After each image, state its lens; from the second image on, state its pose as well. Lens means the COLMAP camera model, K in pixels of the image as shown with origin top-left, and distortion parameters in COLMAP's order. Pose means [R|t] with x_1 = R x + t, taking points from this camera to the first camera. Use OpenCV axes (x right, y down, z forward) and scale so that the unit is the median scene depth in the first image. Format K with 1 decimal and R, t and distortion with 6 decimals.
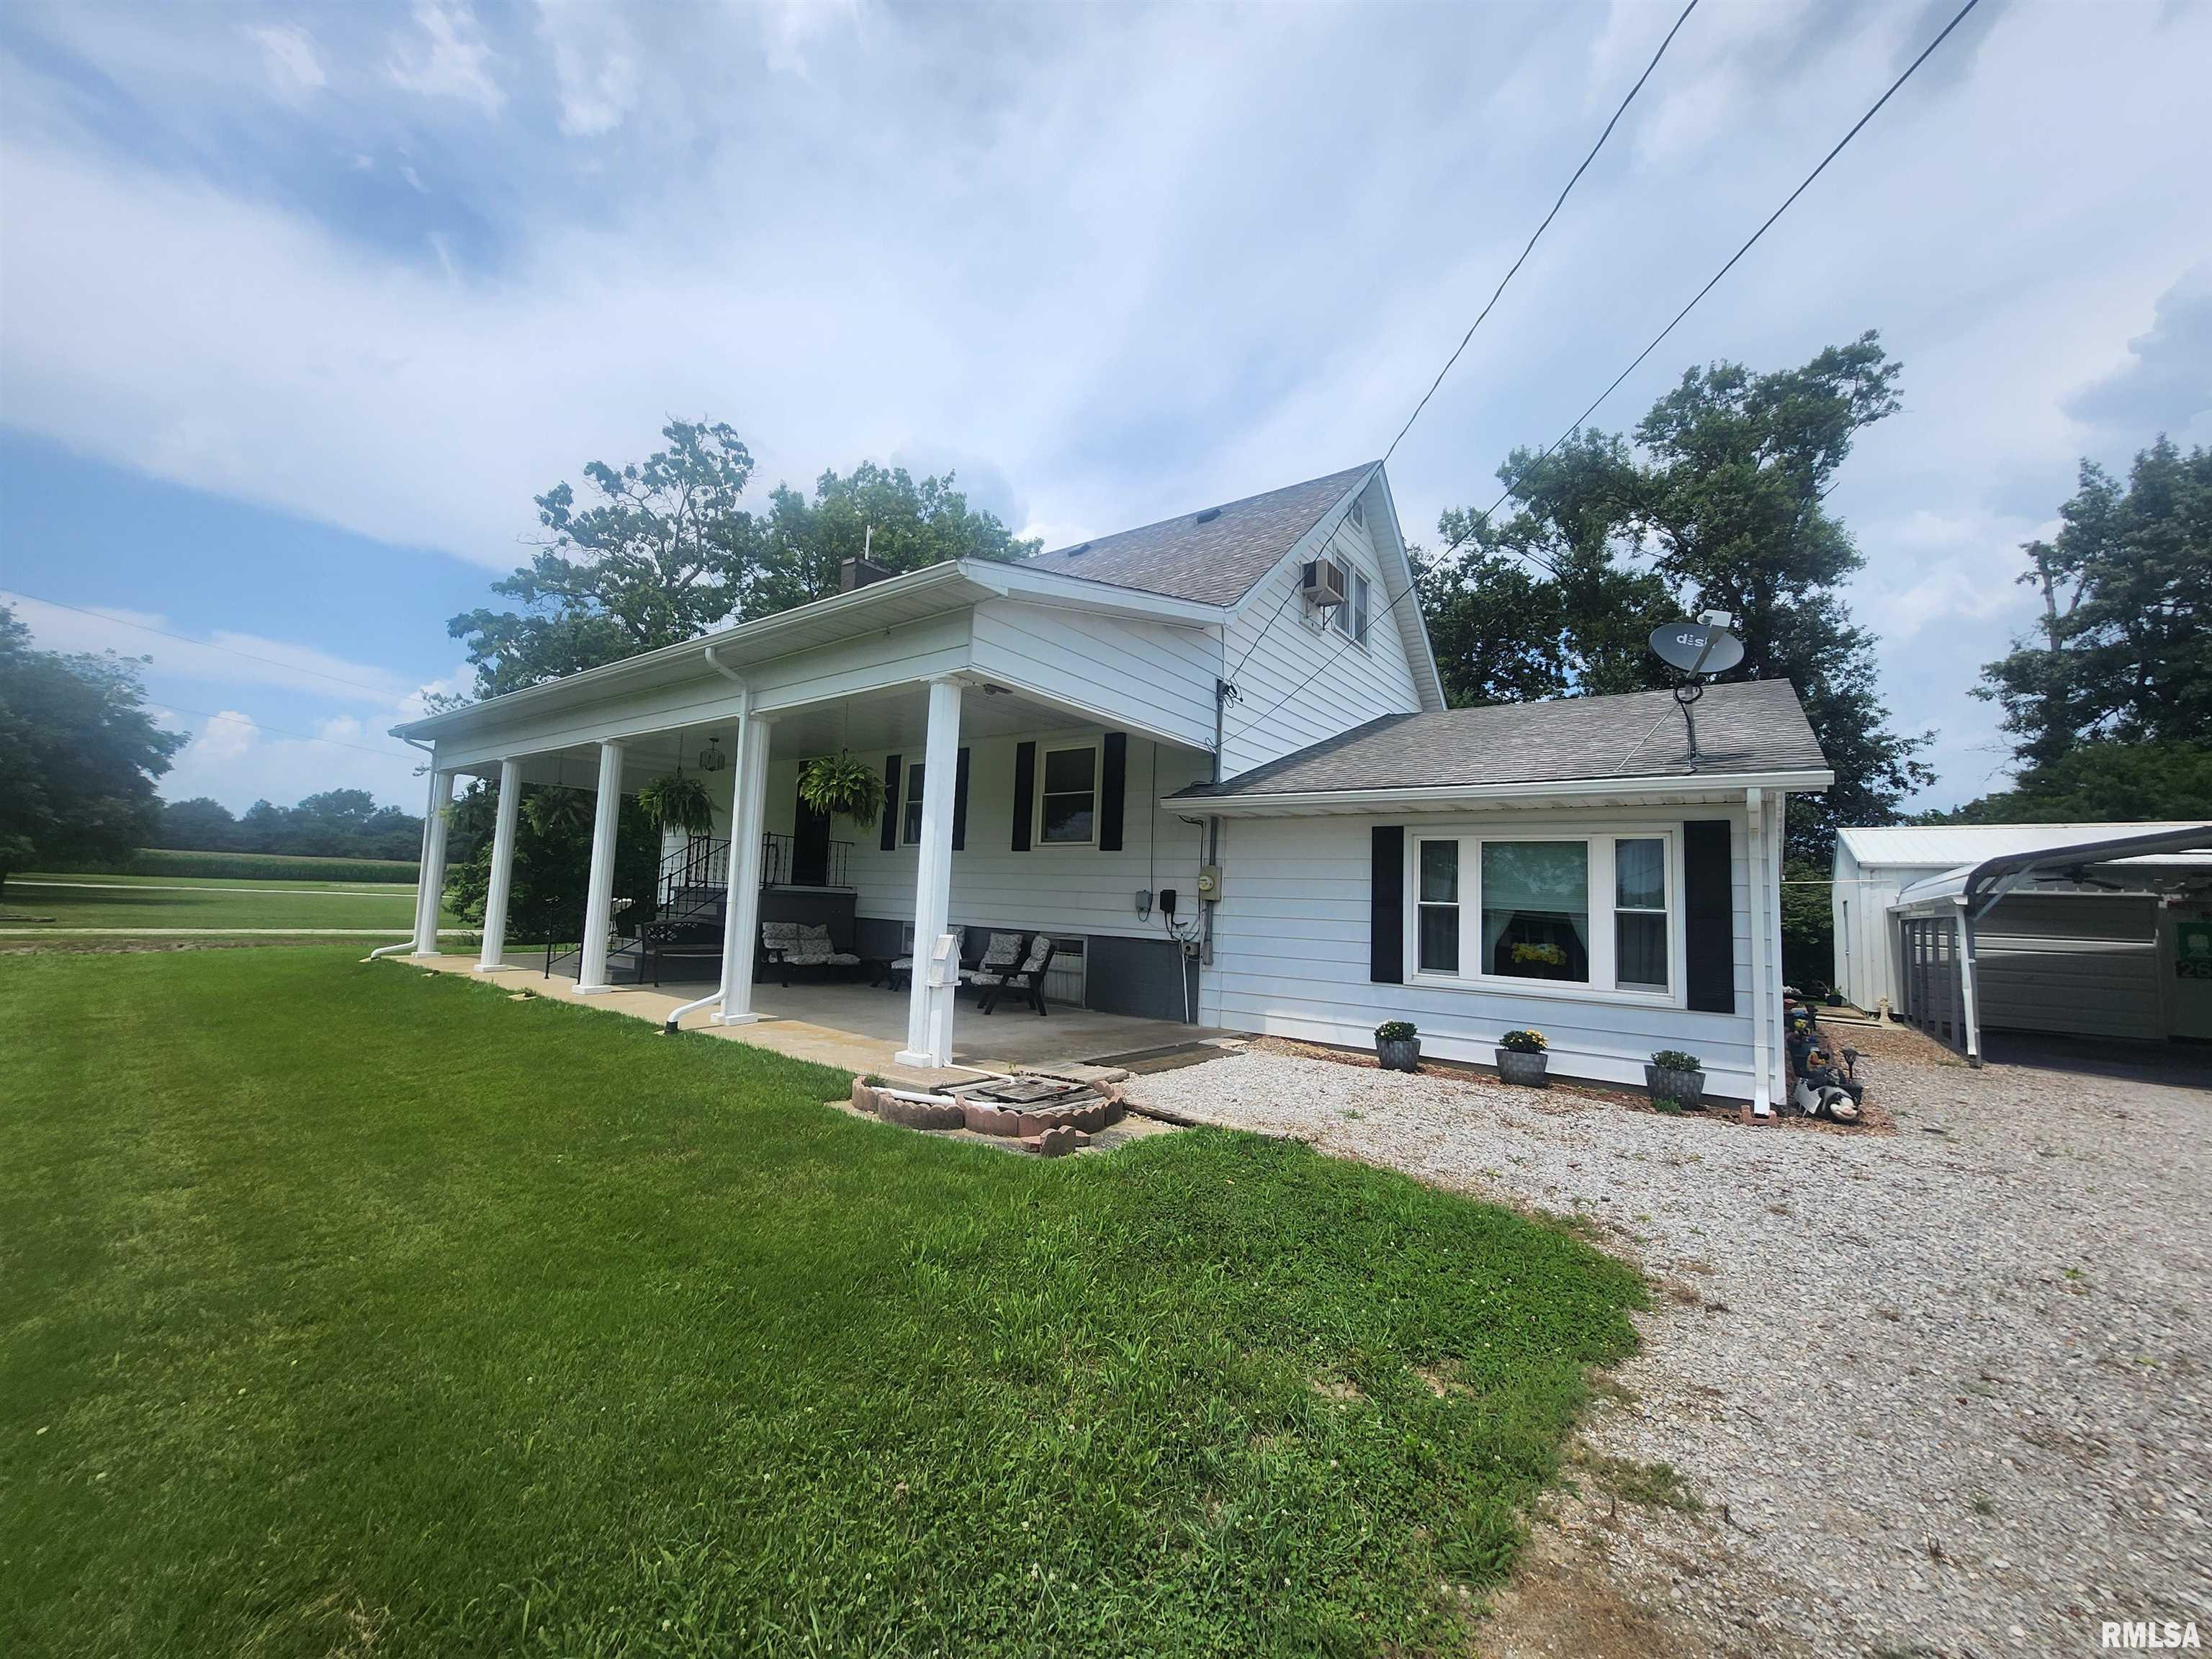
lens RADIAL K [[867.9, 0, 1096.7], [0, 867.9, 838.8], [0, 0, 1]] dist [-0.011776, 0.003740]
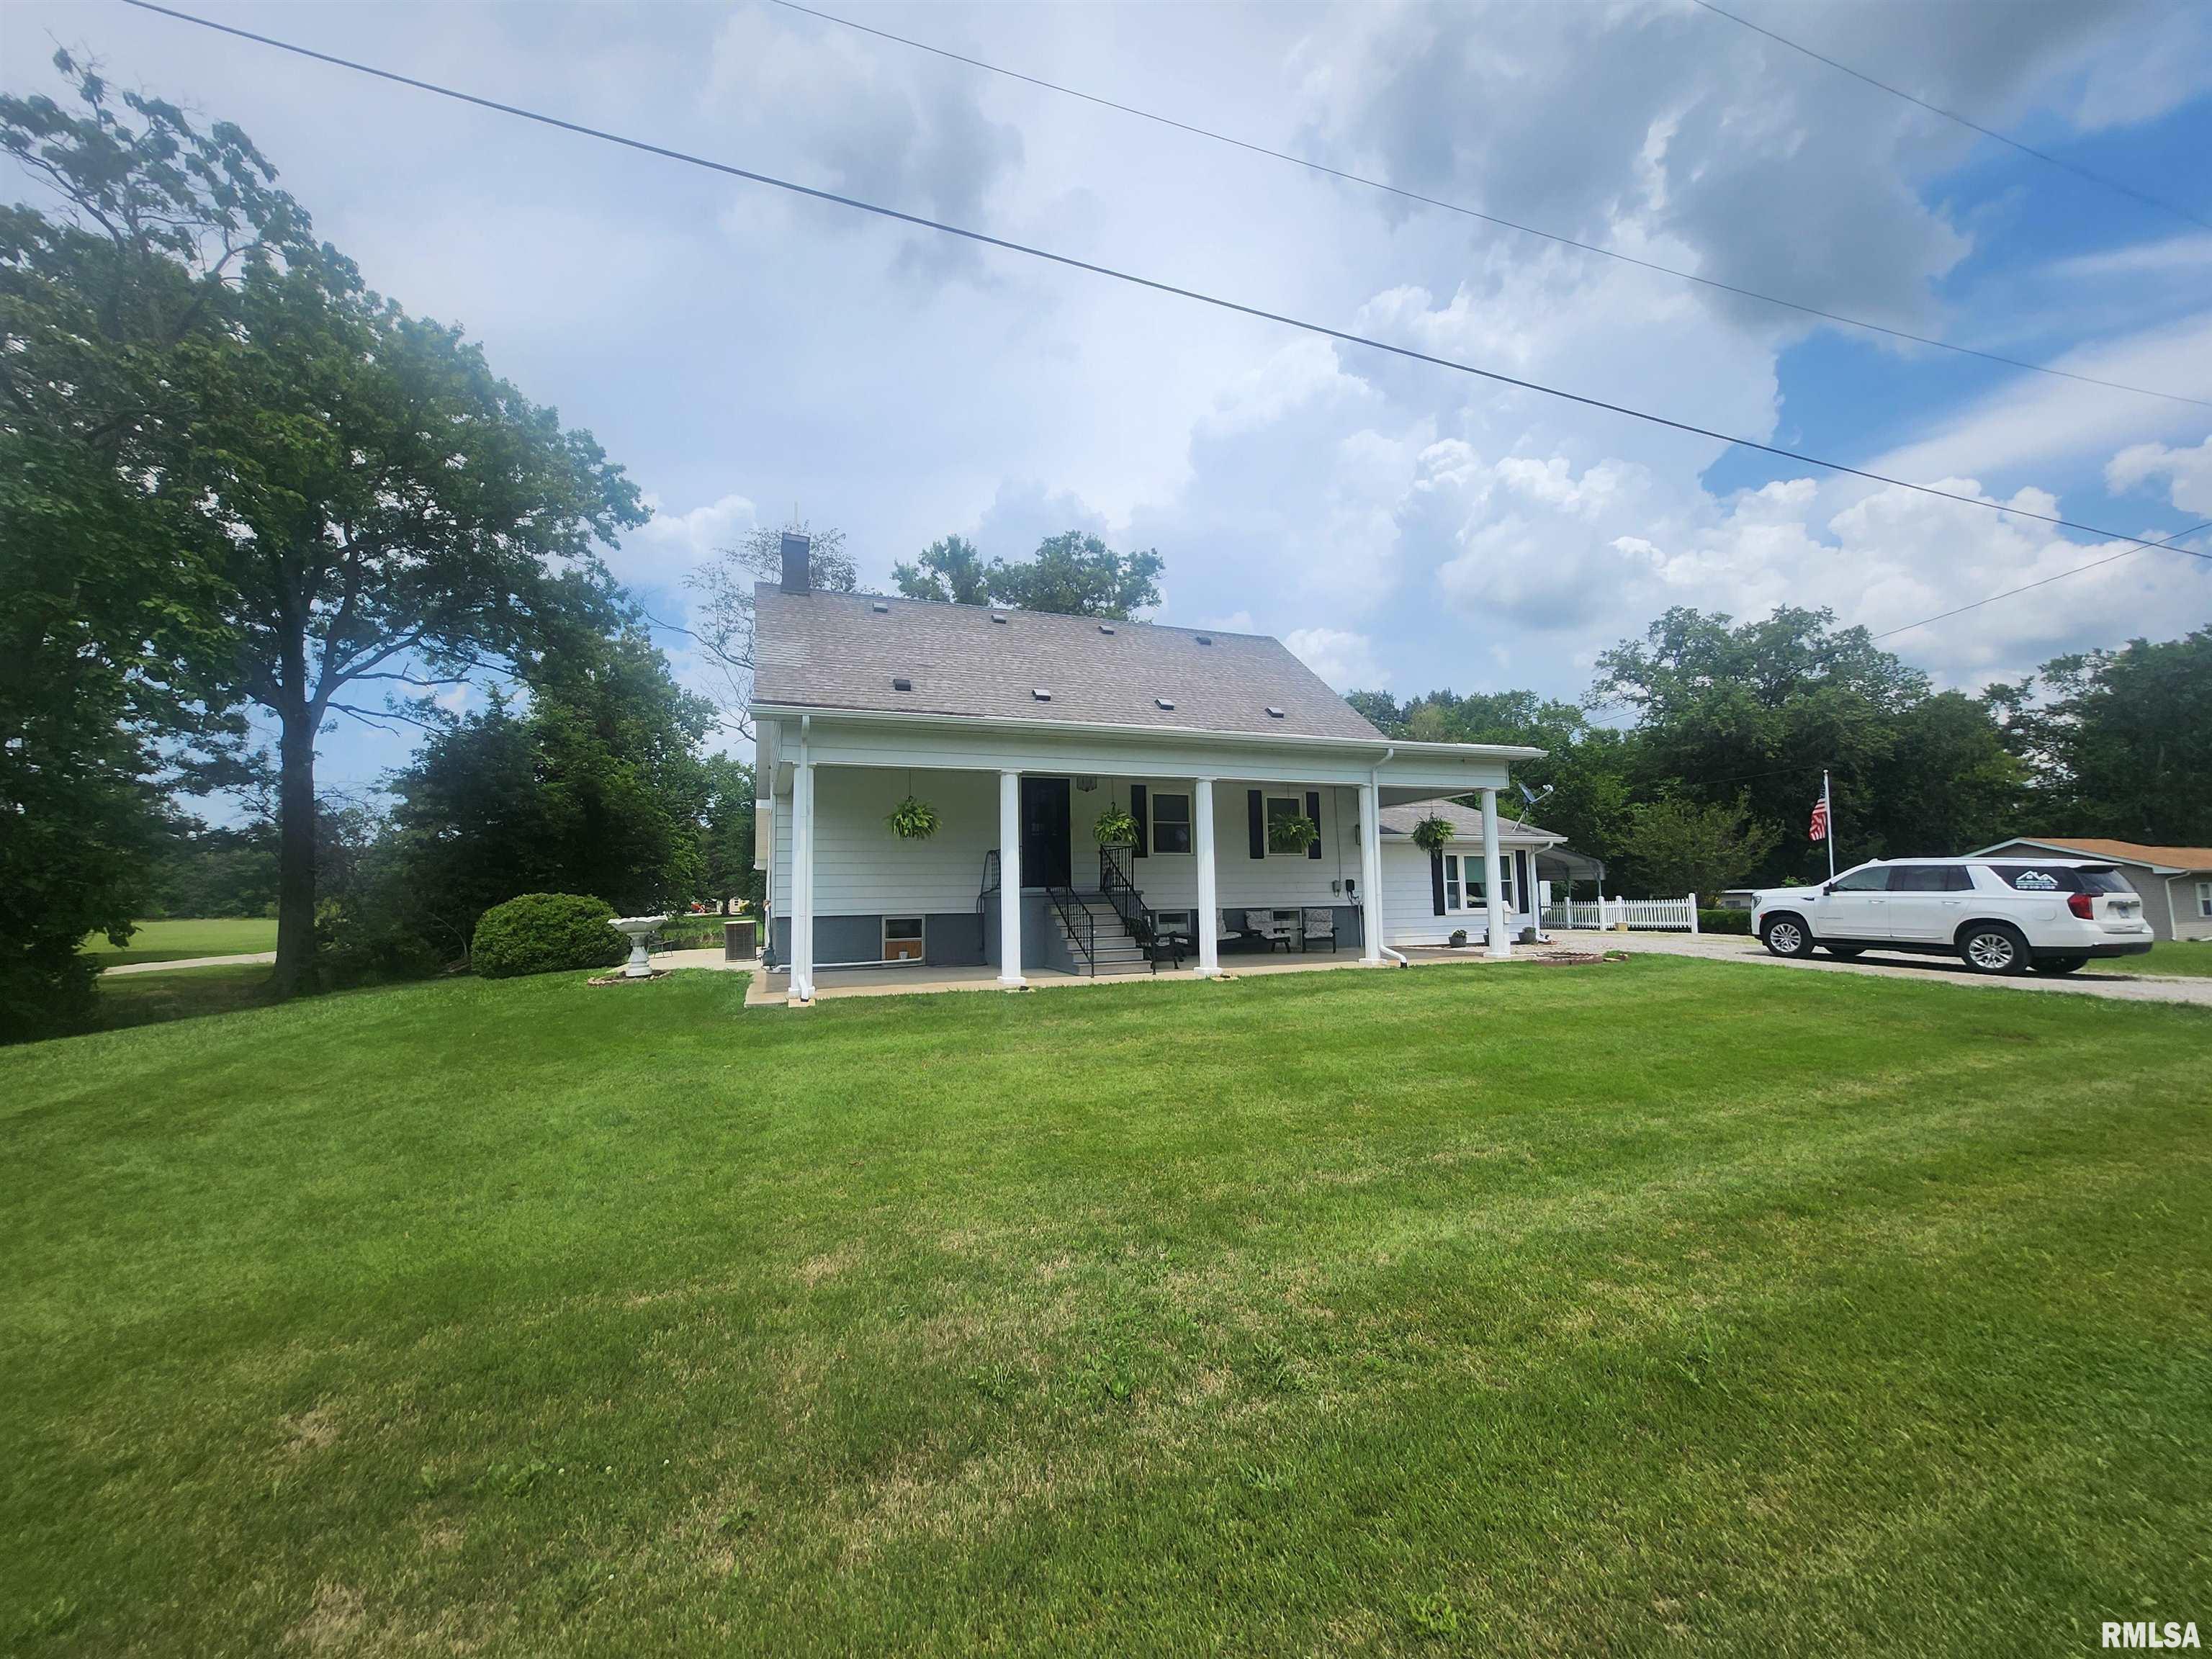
lens RADIAL K [[867.9, 0, 1092.1], [0, 867.9, 817.5], [0, 0, 1]] dist [-0.011776, 0.003740]
pose [[0.521647, 0.029911, 0.852637, -1.394508], [-0.027776, 0.999451, -0.018068, -0.021184], [-0.852709, -0.014257, 0.522191, 0.370394]]
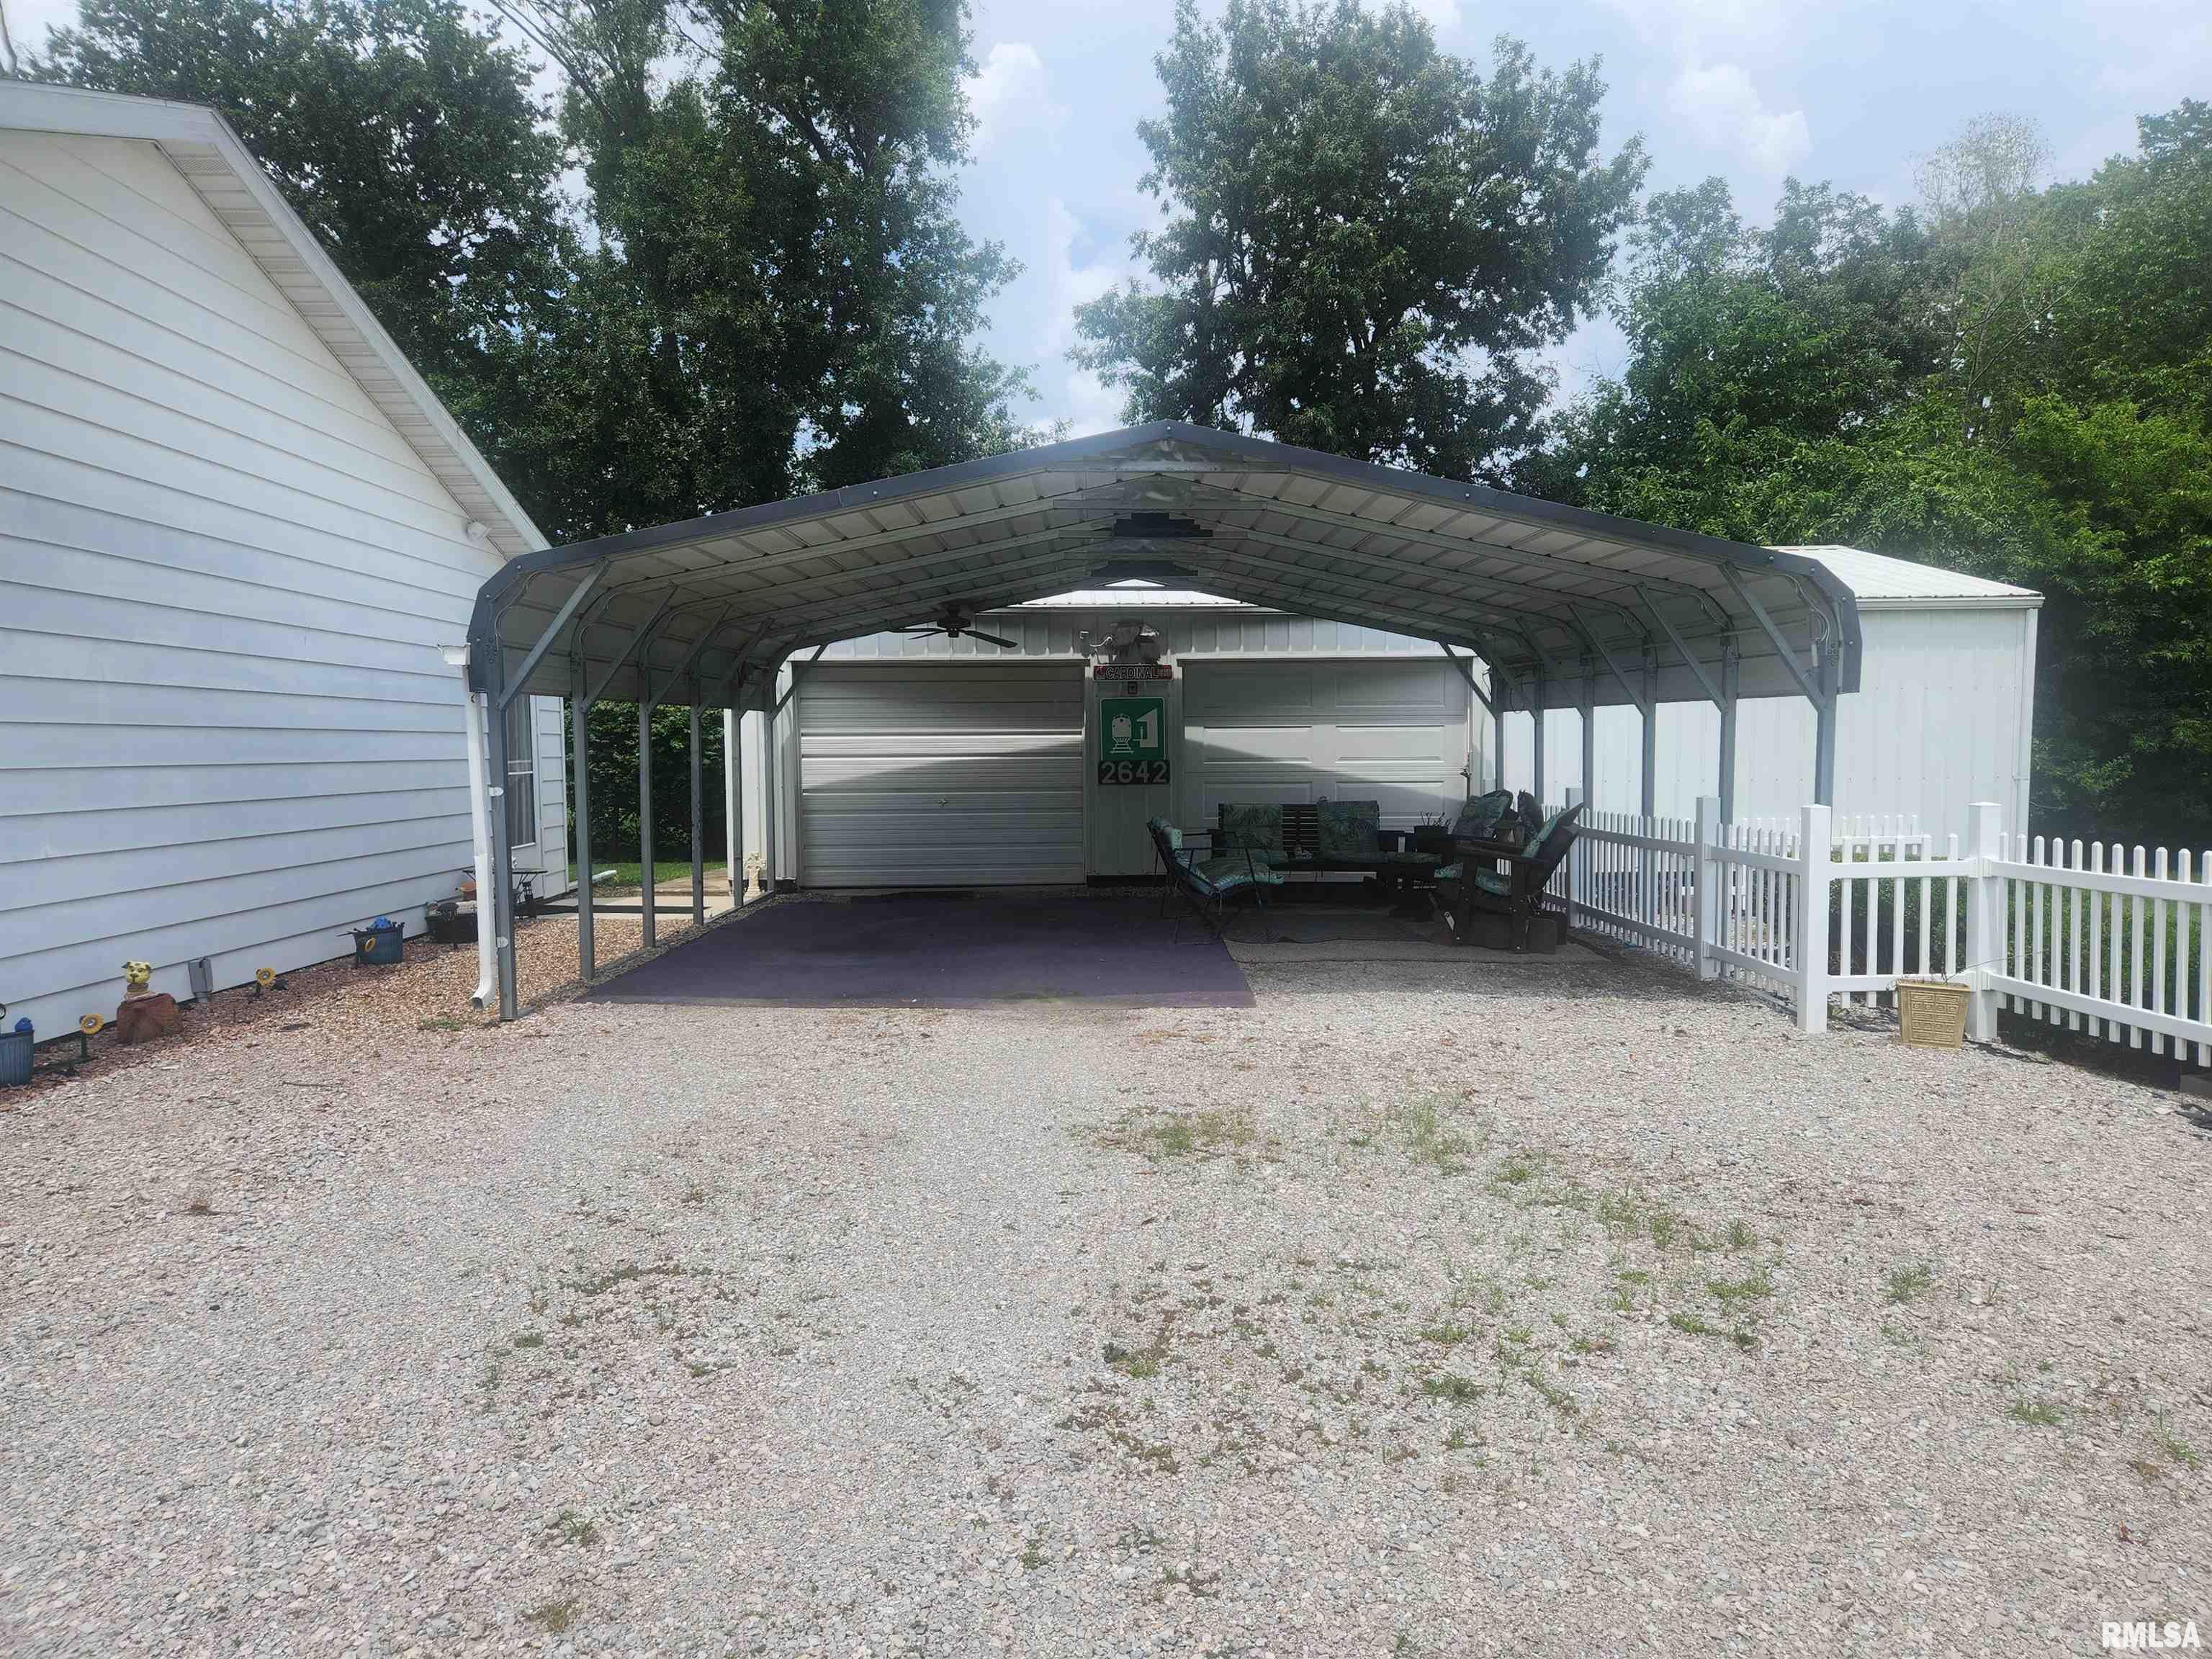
lens RADIAL K [[1455.0, 0, 1116.8], [0, 1455.0, 848.2], [0, 0, 1]] dist [0.064328, -0.022776]
pose [[0.788218, -0.092572, 0.608394, 0.604099], [-0.006064, 0.987405, 0.158099, 0.035614], [-0.615367, -0.128305, 0.777728, 0.142431]]
